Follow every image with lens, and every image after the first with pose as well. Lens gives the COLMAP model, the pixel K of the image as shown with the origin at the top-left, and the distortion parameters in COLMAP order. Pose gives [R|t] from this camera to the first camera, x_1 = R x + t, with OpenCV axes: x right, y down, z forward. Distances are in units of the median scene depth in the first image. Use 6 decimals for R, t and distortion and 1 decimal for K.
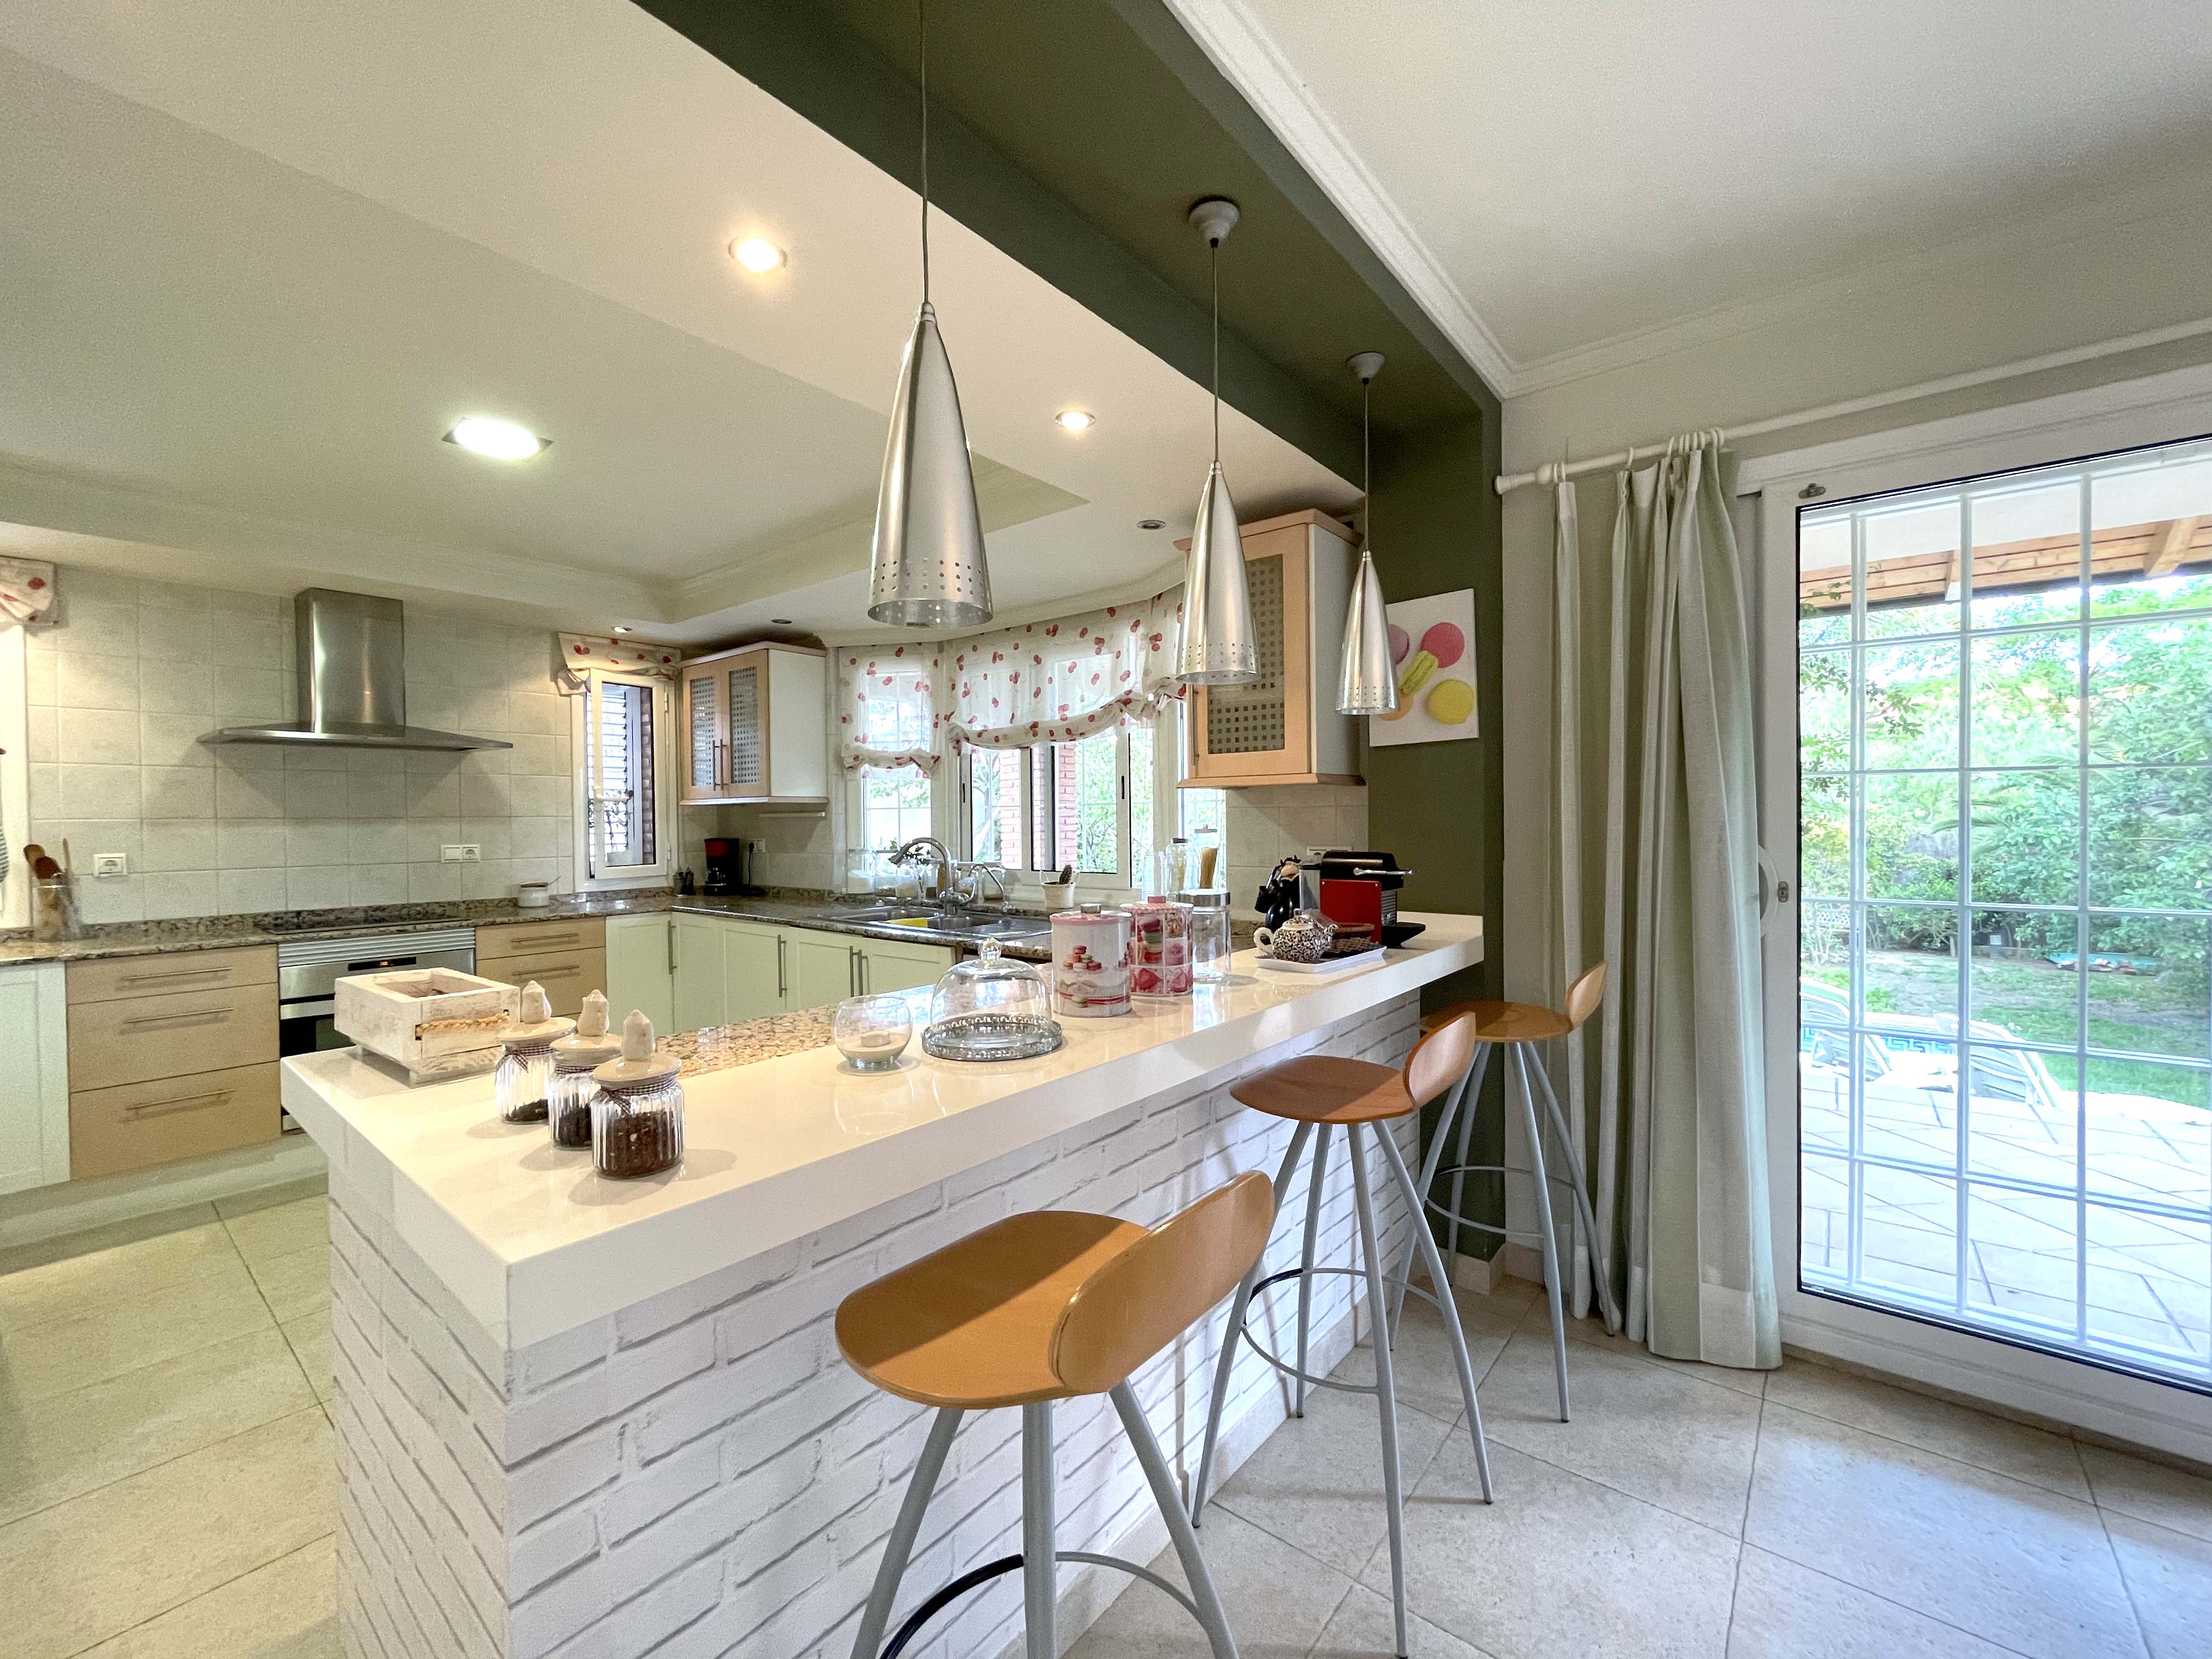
lens RADIAL K [[904.0, 0, 1106.0], [0, 904.0, 829.5], [0, 0, 1]] dist [0.000727, 0.000211]
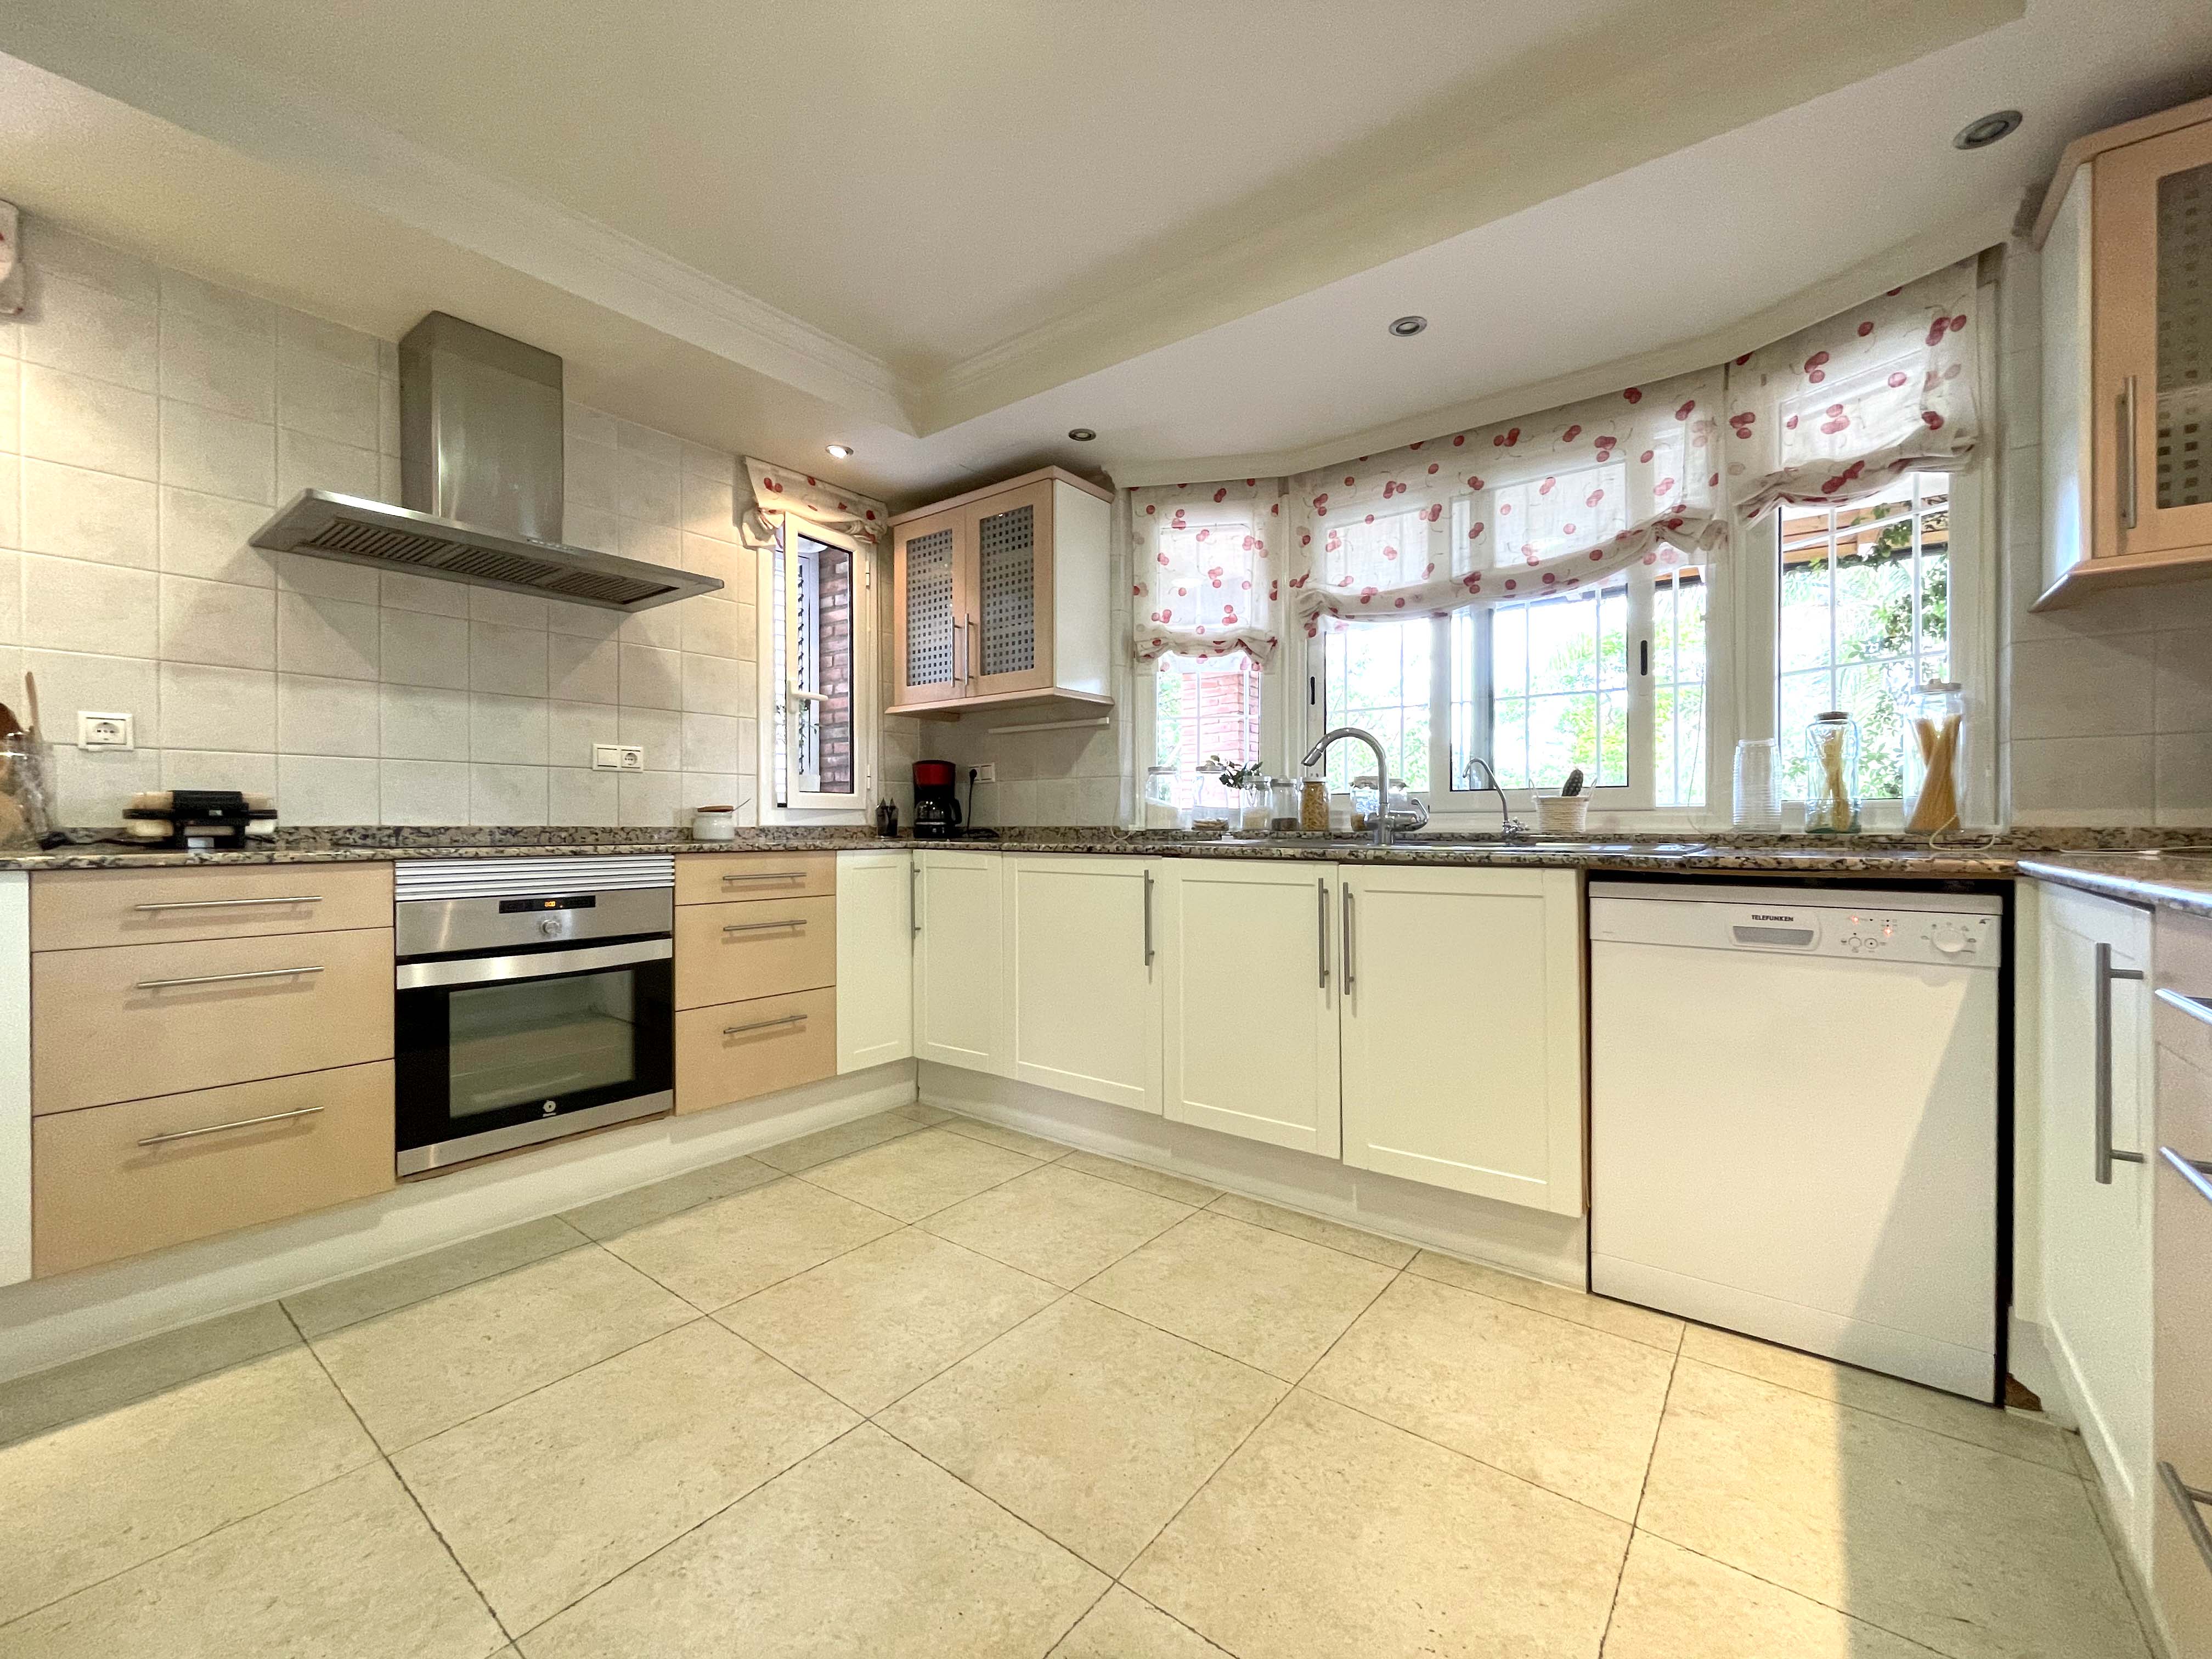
lens RADIAL K [[904.0, 0, 1106.0], [0, 904.0, 829.5], [0, 0, 1]] dist [0.000727, 0.000211]
pose [[0.999624, 0.009447, 0.025741, -0.356848], [-0.009253, 0.999928, -0.007664, 0.081014], [-0.025811, 0.007423, 0.999639, 0.302827]]
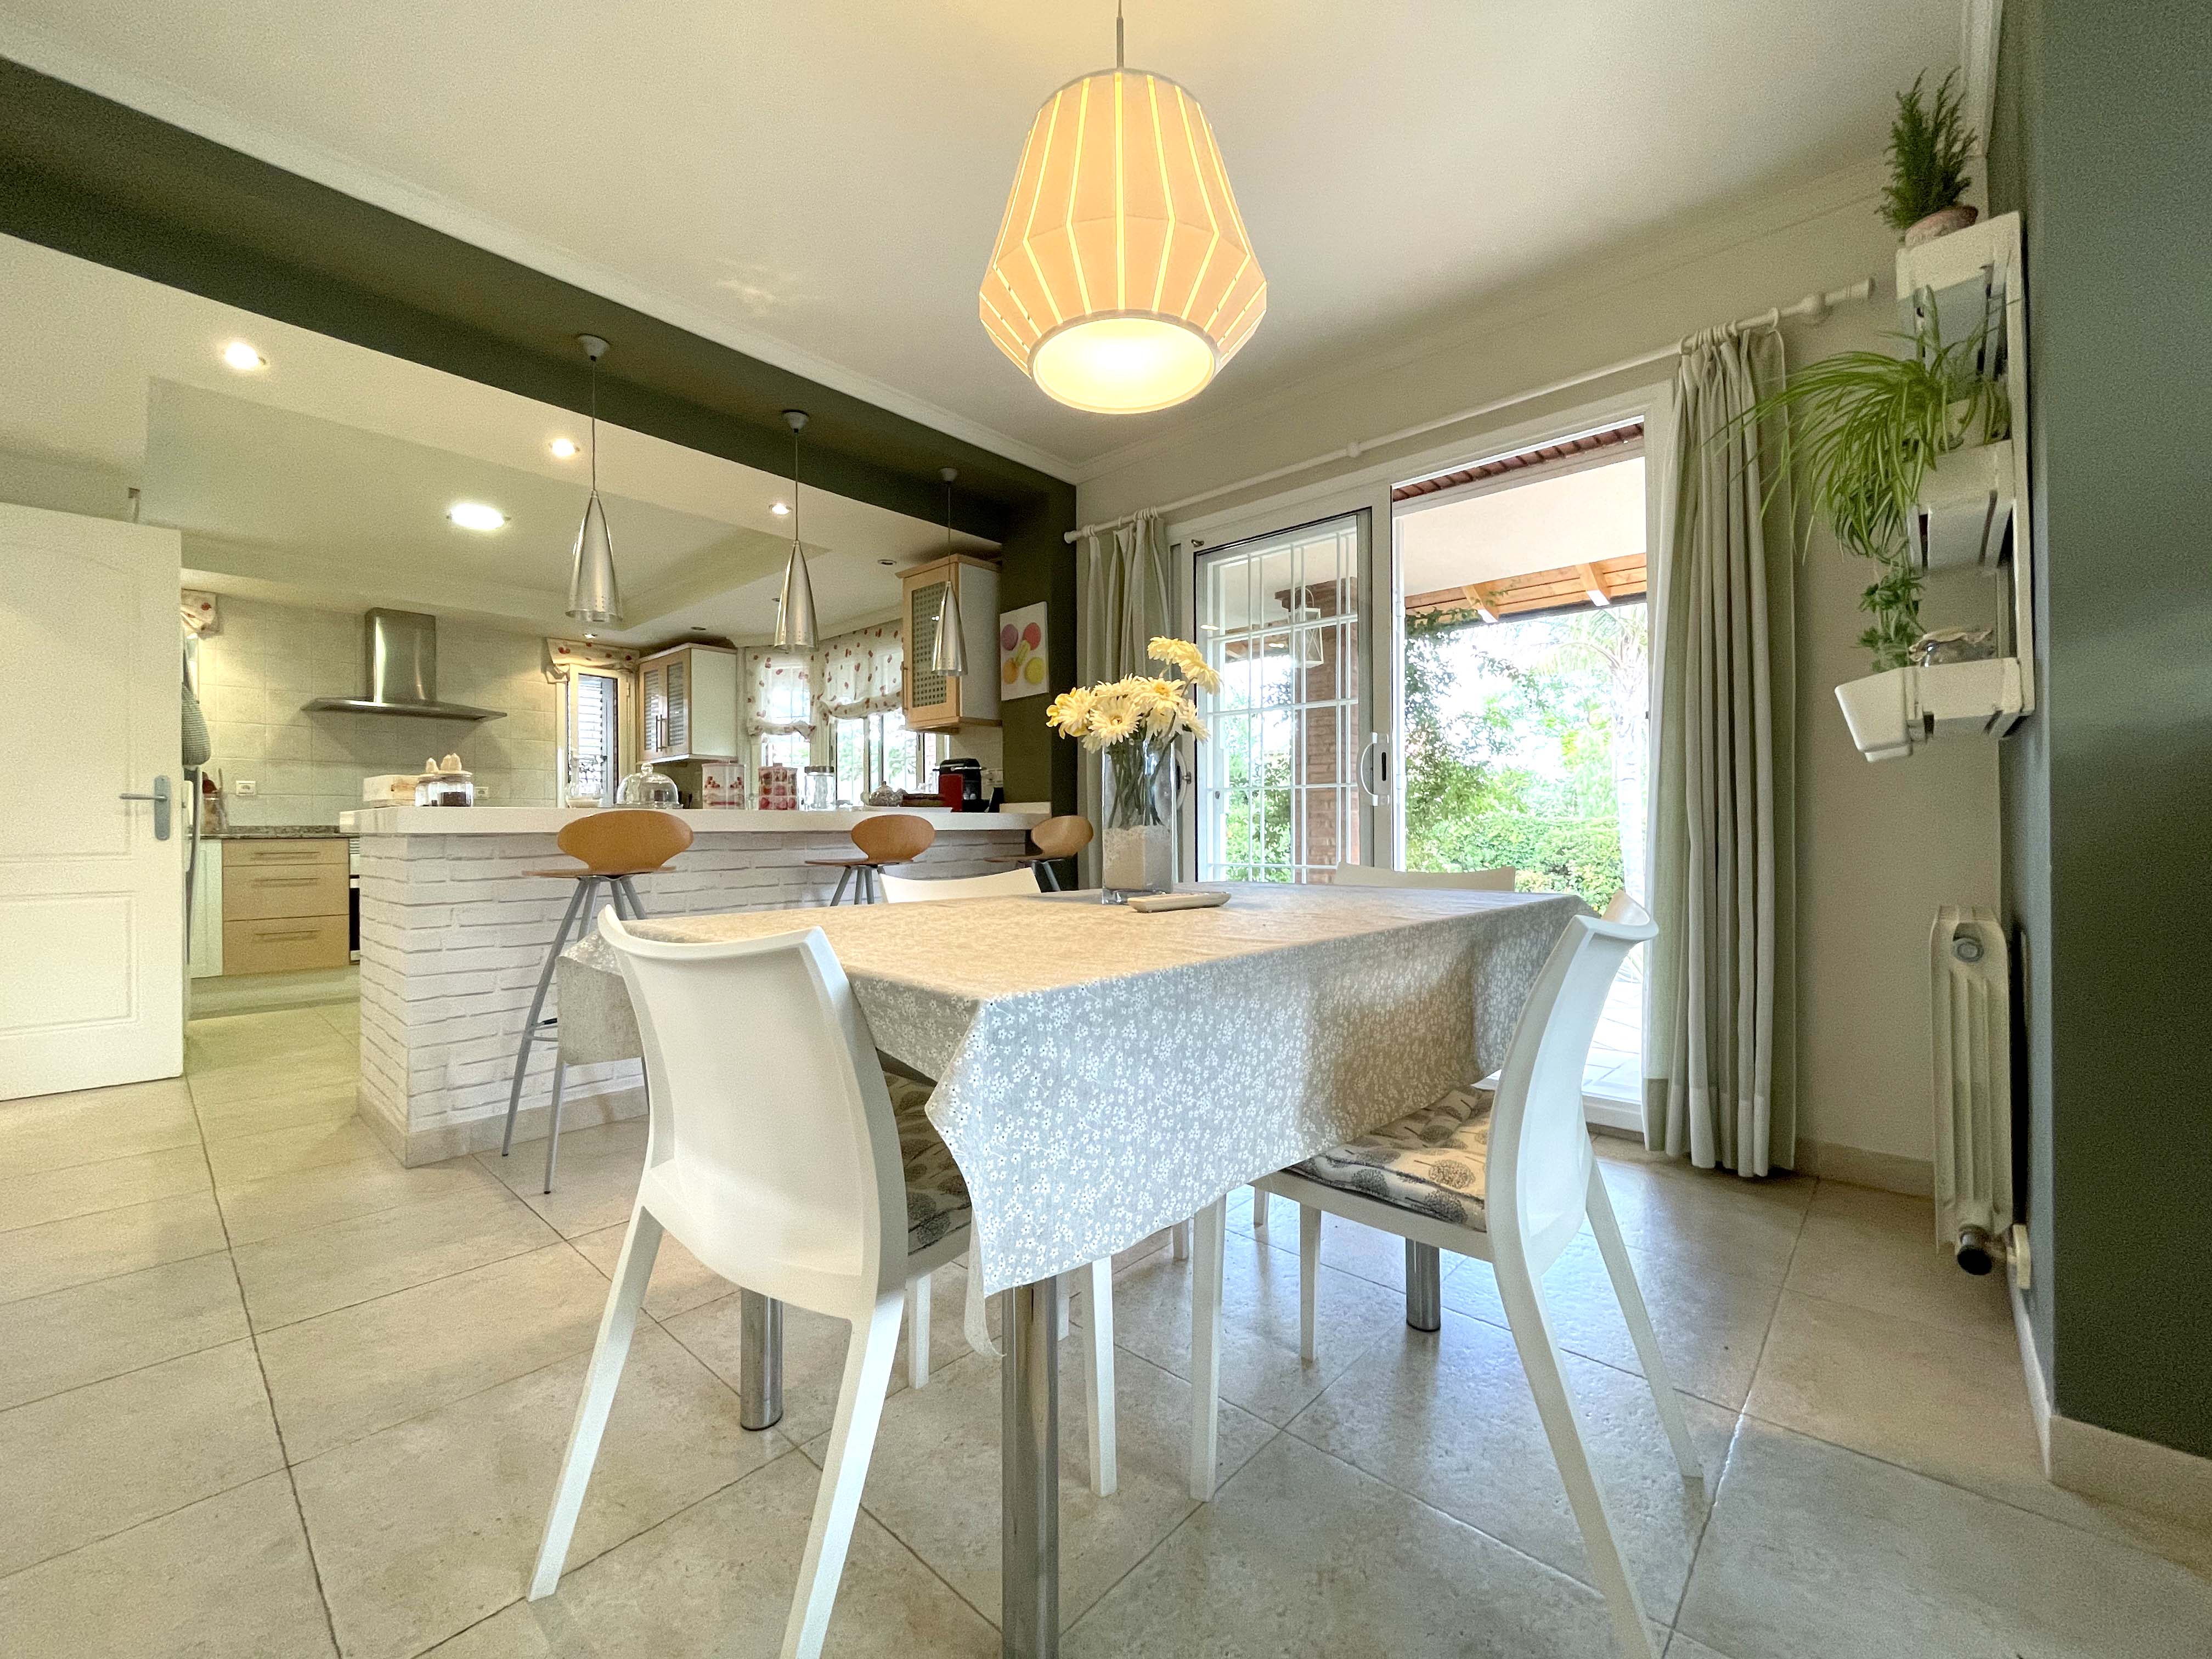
lens RADIAL K [[909.1, 0, 1106.0], [0, 909.1, 829.5], [0, 0, 1]] dist [0.003328, 0.000718]
pose [[0.998309, 0.004133, -0.057989, 0.354283], [-0.004951, 0.999890, -0.013971, 0.097378], [0.057924, 0.014234, 0.998219, -0.364426]]
